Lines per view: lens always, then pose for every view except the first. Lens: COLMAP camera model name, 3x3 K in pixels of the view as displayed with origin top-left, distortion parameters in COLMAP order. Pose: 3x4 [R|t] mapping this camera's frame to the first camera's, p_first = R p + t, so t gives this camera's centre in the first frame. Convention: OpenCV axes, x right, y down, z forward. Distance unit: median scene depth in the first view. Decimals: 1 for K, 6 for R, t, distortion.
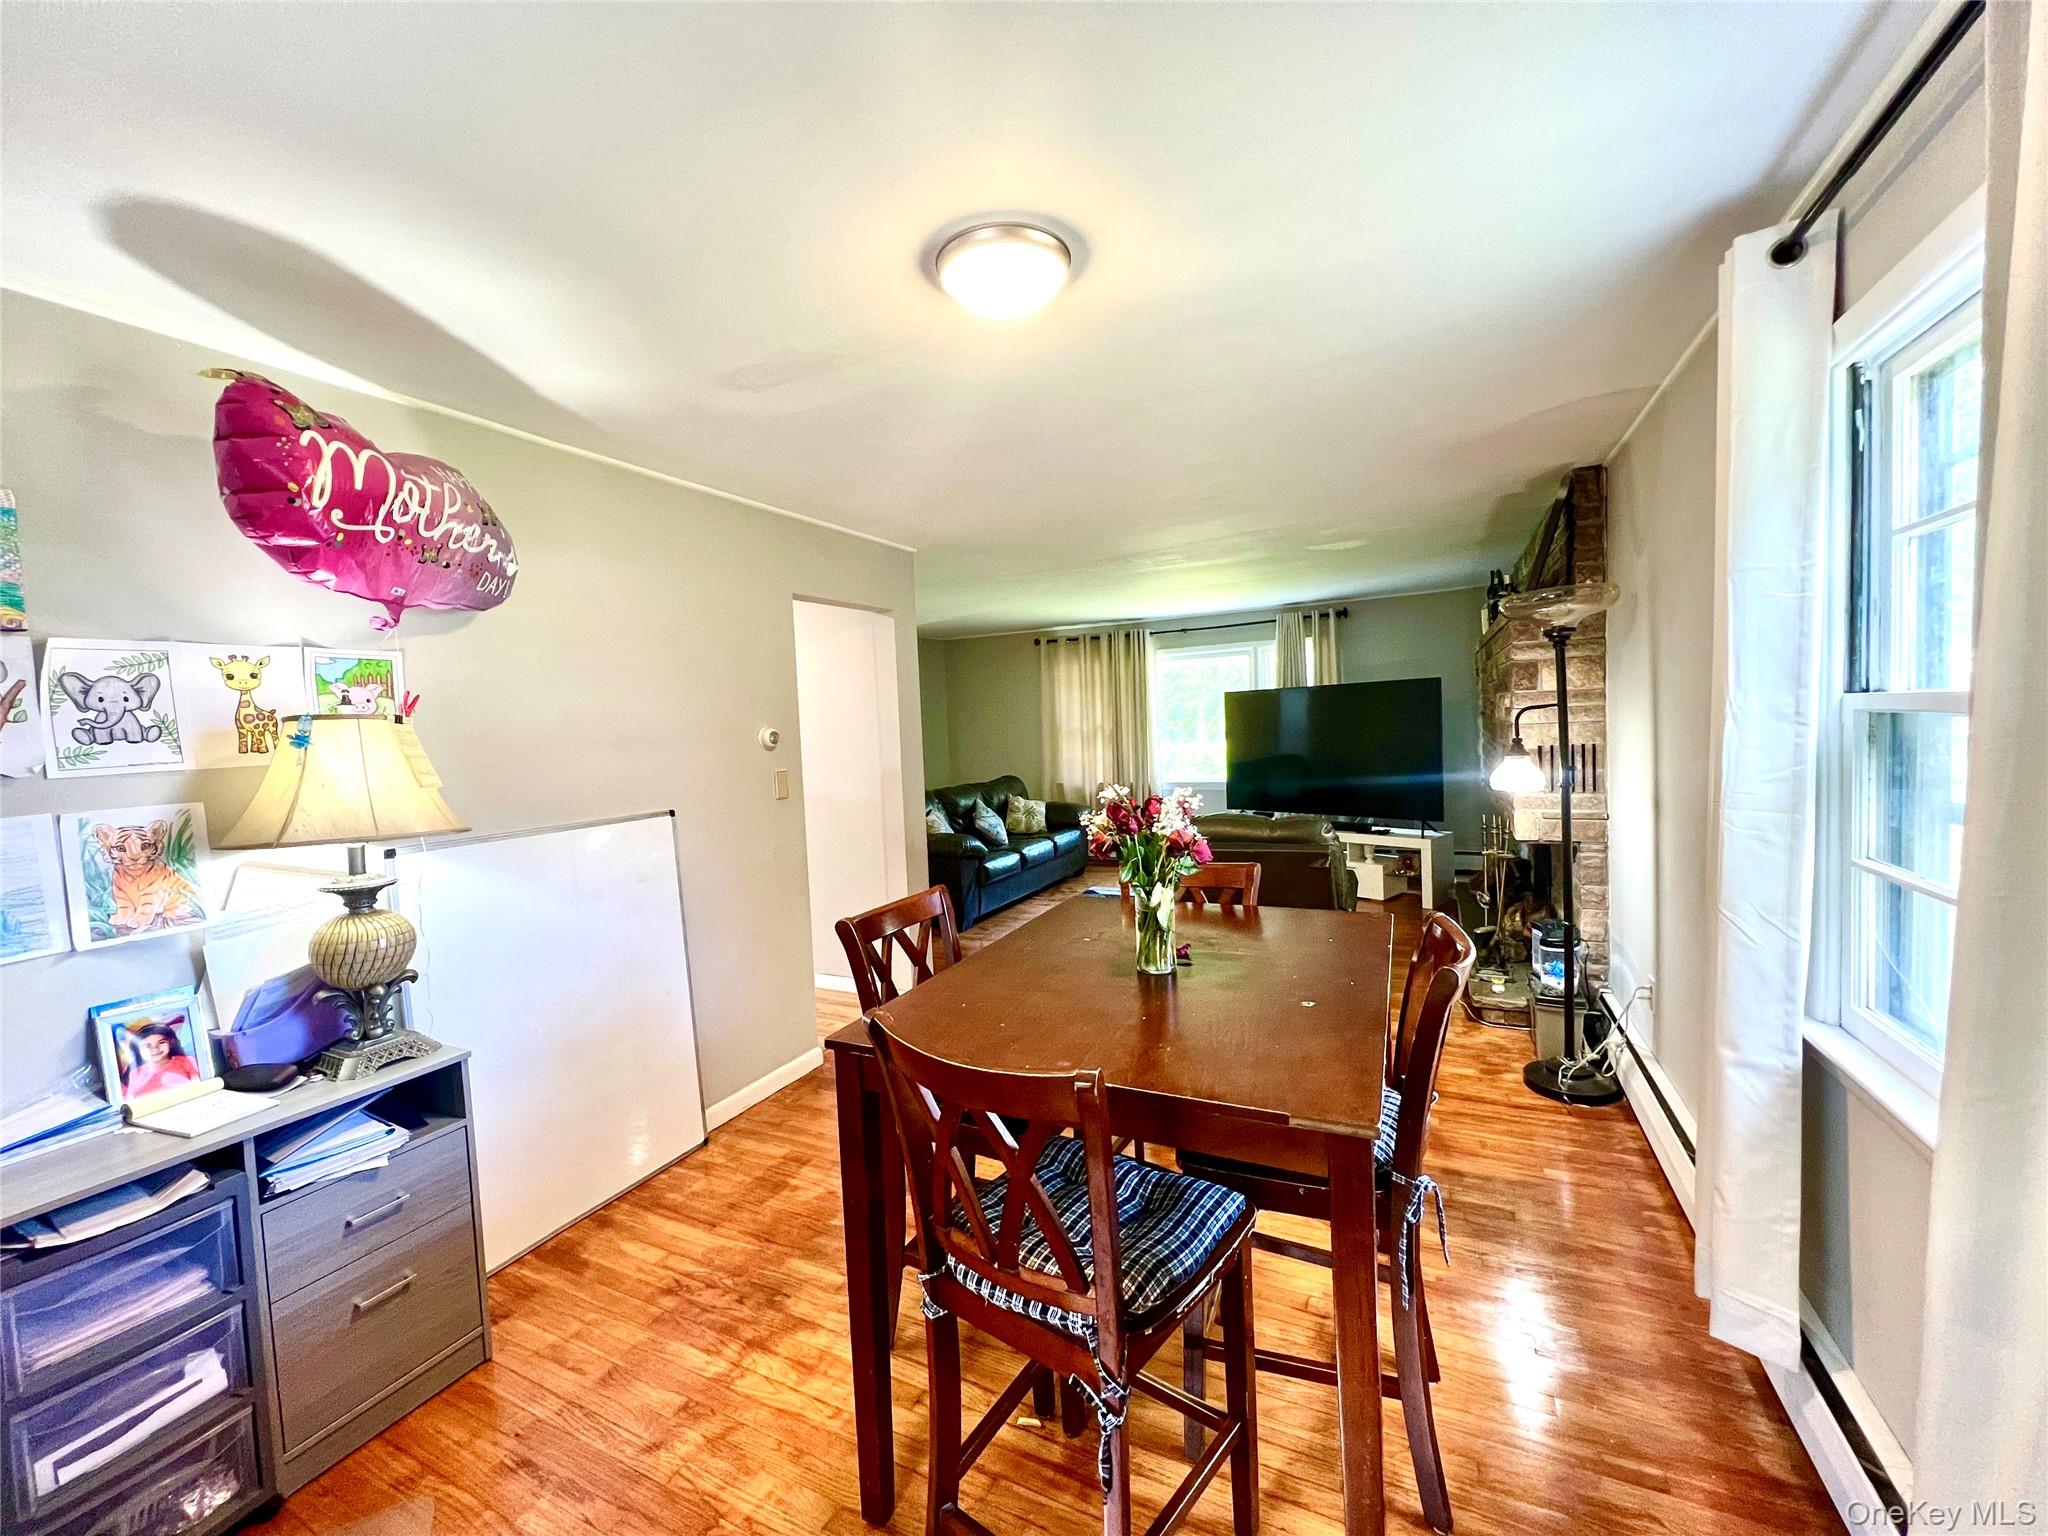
lens RADIAL K [[814.7, 0, 1016.3], [0, 814.7, 764.9], [0, 0, 1]] dist [-0.000233, -0.000156]
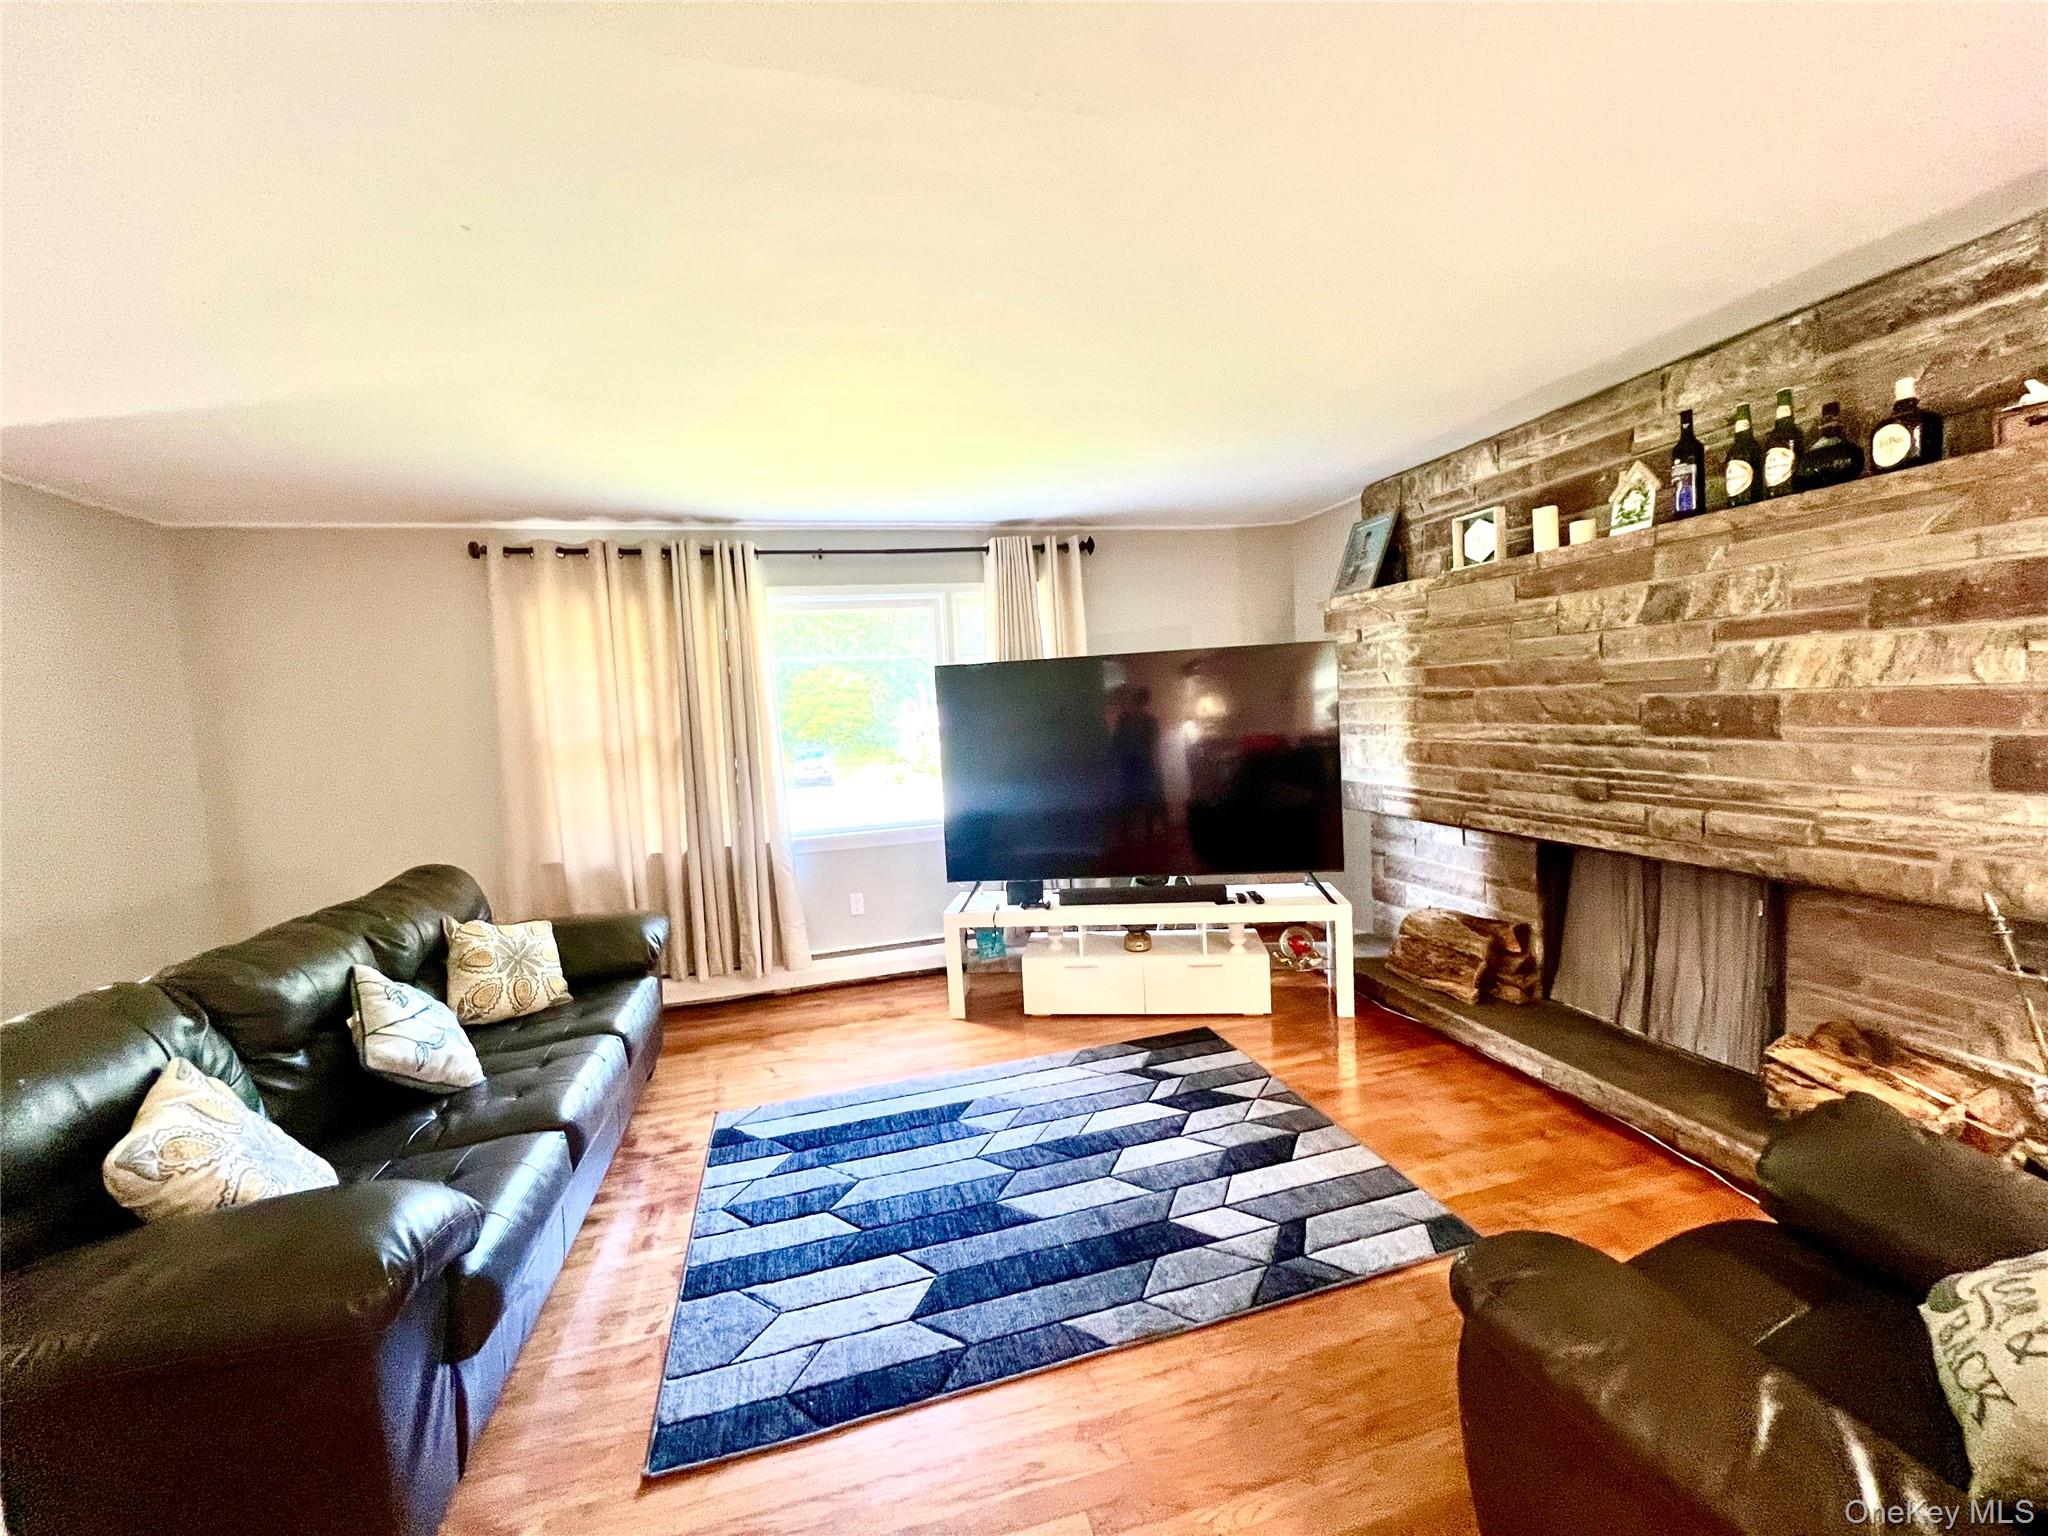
lens RADIAL K [[814.7, 0, 1019.5], [0, 814.7, 765.2], [0, 0, 1]] dist [-0.000233, -0.000156]
pose [[0.748588, -0.047294, 0.661347, -0.059788], [0.059028, 0.998246, 0.004573, -0.023613], [-0.660403, 0.035615, 0.750066, 0.563250]]
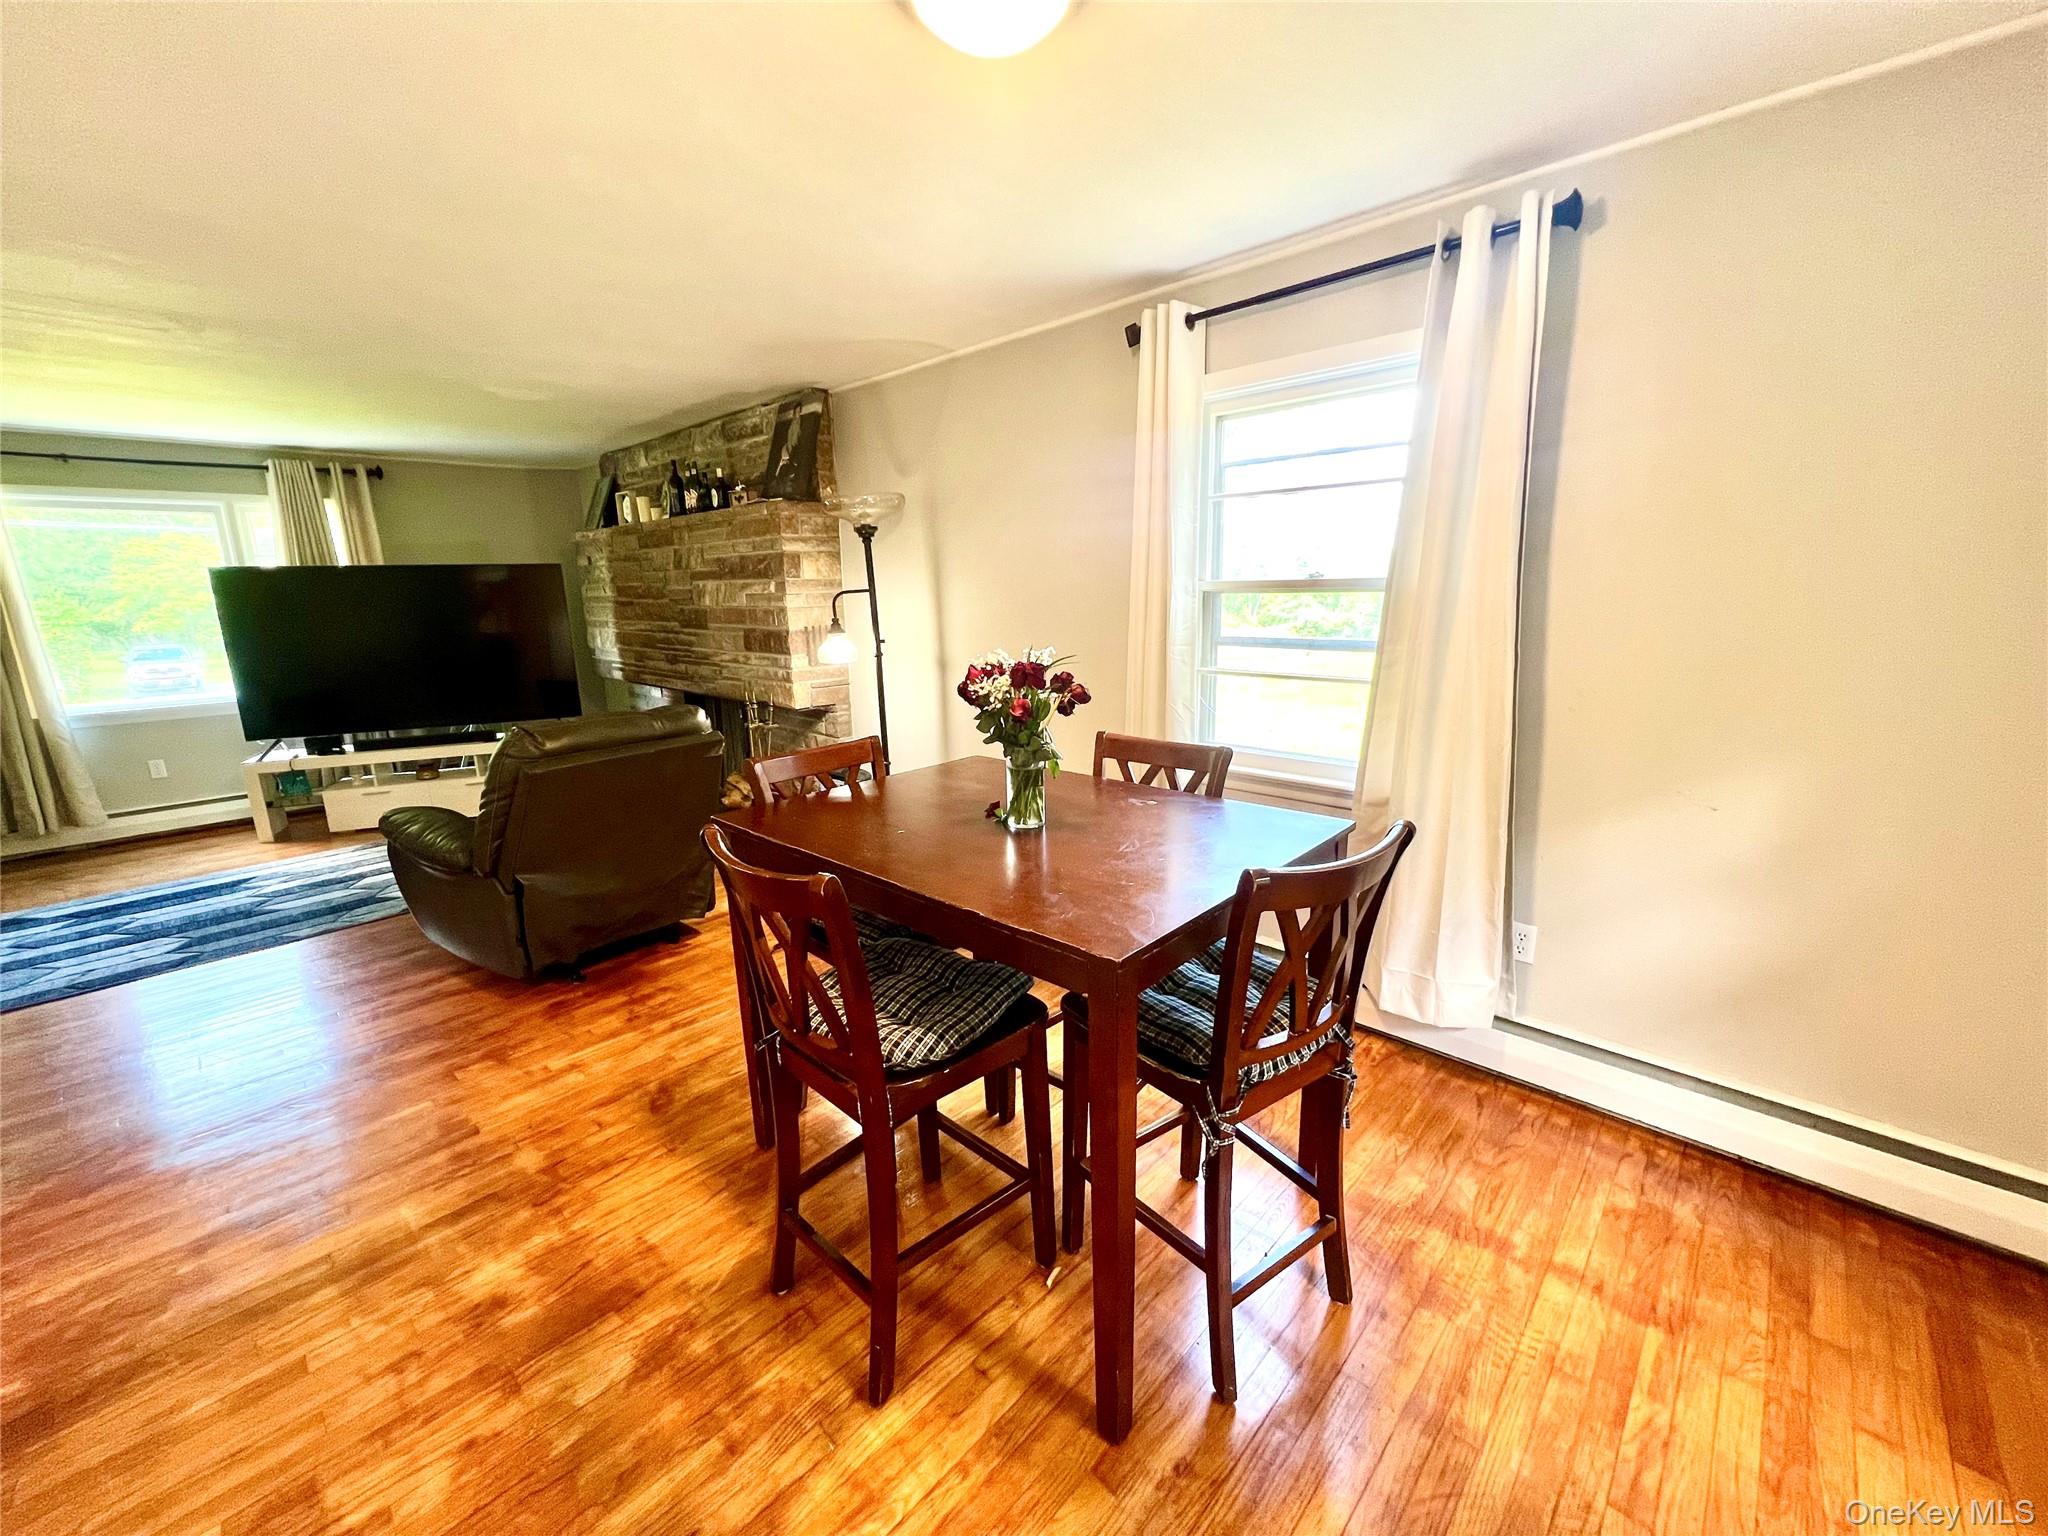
lens RADIAL K [[814.7, 0, 1018.0], [0, 814.7, 765.2], [0, 0, 1]] dist [-0.000233, -0.000156]
pose [[0.293692, -0.169285, 0.940791, -0.201430], [0.057689, 0.985539, 0.159328, 0.002242], [-0.954158, 0.007480, 0.299211, 0.173336]]
